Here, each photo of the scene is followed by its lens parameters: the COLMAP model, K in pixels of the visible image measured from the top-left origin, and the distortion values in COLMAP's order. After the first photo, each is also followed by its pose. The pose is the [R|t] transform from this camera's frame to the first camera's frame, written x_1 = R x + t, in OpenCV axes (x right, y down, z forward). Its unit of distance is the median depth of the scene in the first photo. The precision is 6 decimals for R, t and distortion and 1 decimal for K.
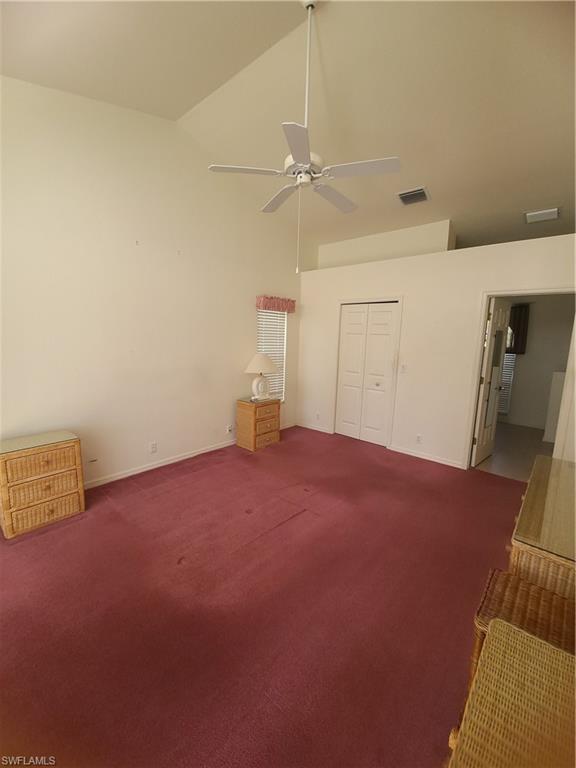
lens RADIAL K [[313.9, 0, 288.8], [0, 313.9, 386.1], [0, 0, 1]] dist [0.002210, -0.003106]
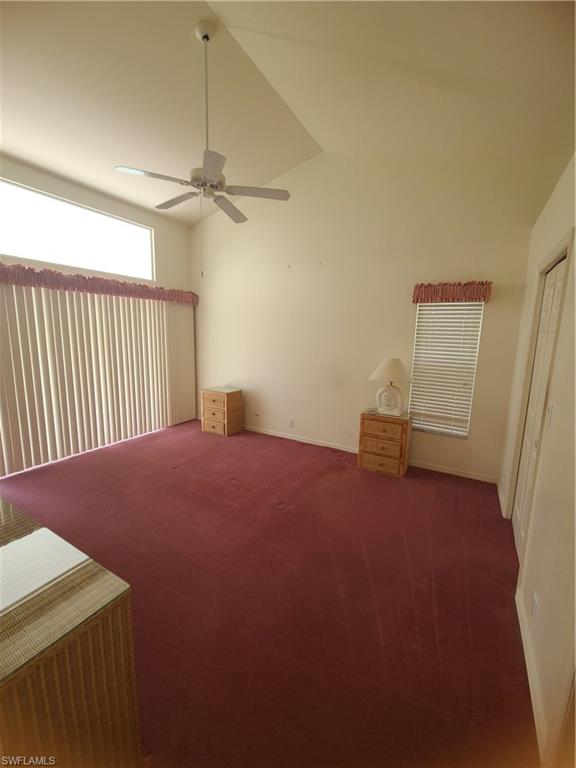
lens RADIAL K [[313.9, 0, 289.3], [0, 313.9, 380.2], [0, 0, 1]] dist [0.002210, -0.003106]
pose [[0.197634, 0.128480, -0.971820, 0.647521], [-0.176203, 0.979883, 0.093713, -0.075713], [0.964310, 0.152717, 0.216296, 0.568035]]
